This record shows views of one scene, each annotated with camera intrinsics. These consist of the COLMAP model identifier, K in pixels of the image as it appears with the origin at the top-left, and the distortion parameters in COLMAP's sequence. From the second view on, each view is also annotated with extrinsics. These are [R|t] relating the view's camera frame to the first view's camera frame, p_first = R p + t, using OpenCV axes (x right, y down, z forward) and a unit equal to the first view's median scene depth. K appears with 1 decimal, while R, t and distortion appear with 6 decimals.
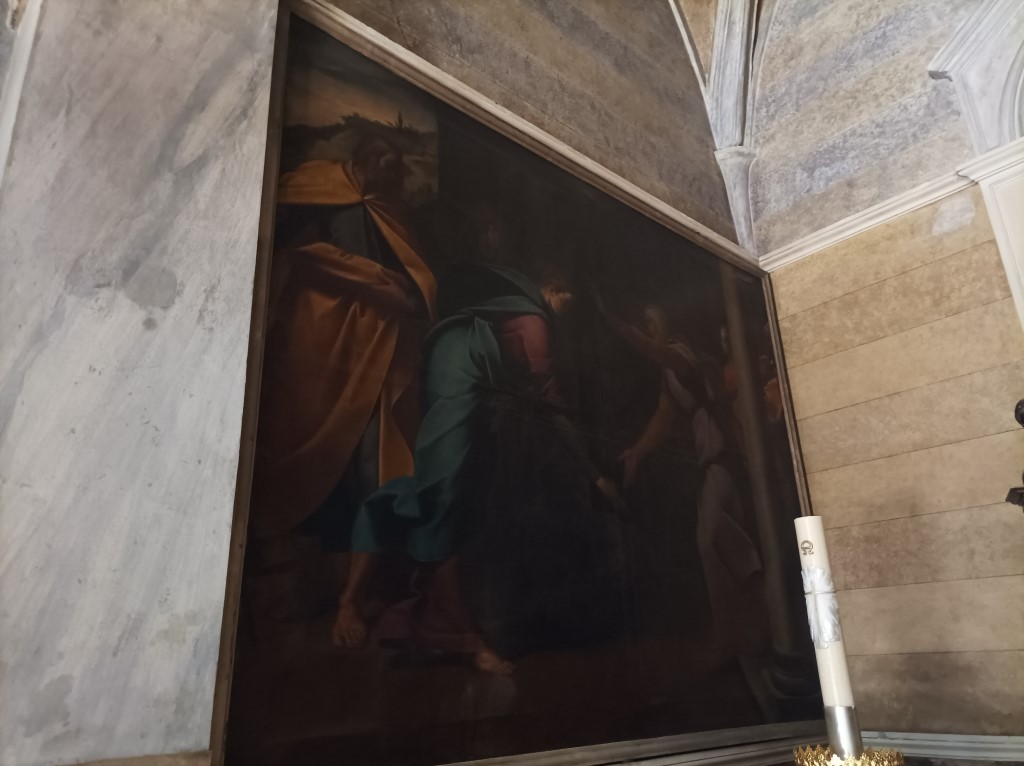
lens RADIAL K [[764.7, 0, 508.5], [0, 764.7, 382.4], [0, 0, 1]] dist [0.023096, -0.009999]
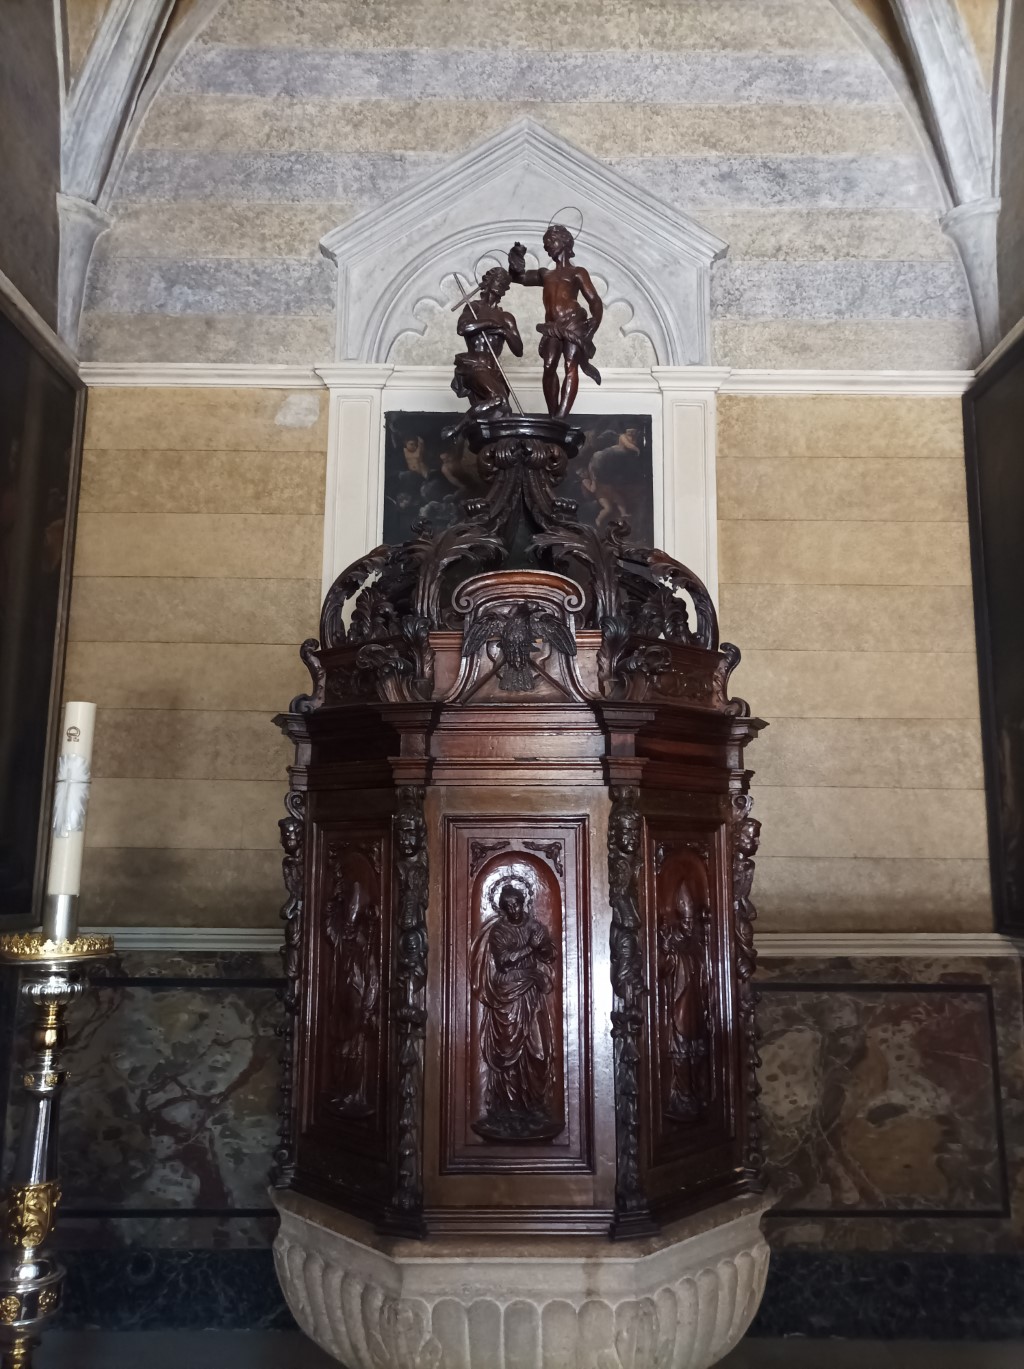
lens RADIAL K [[1022.3, 0, 515.3], [0, 1022.3, 683.6], [0, 0, 1]] dist [0.023096, -0.009999]
pose [[0.662410, 0.168972, 0.729837, -0.098646], [-0.295883, 0.954034, 0.047669, -0.034363], [-0.688235, -0.247522, 0.681957, -0.112673]]
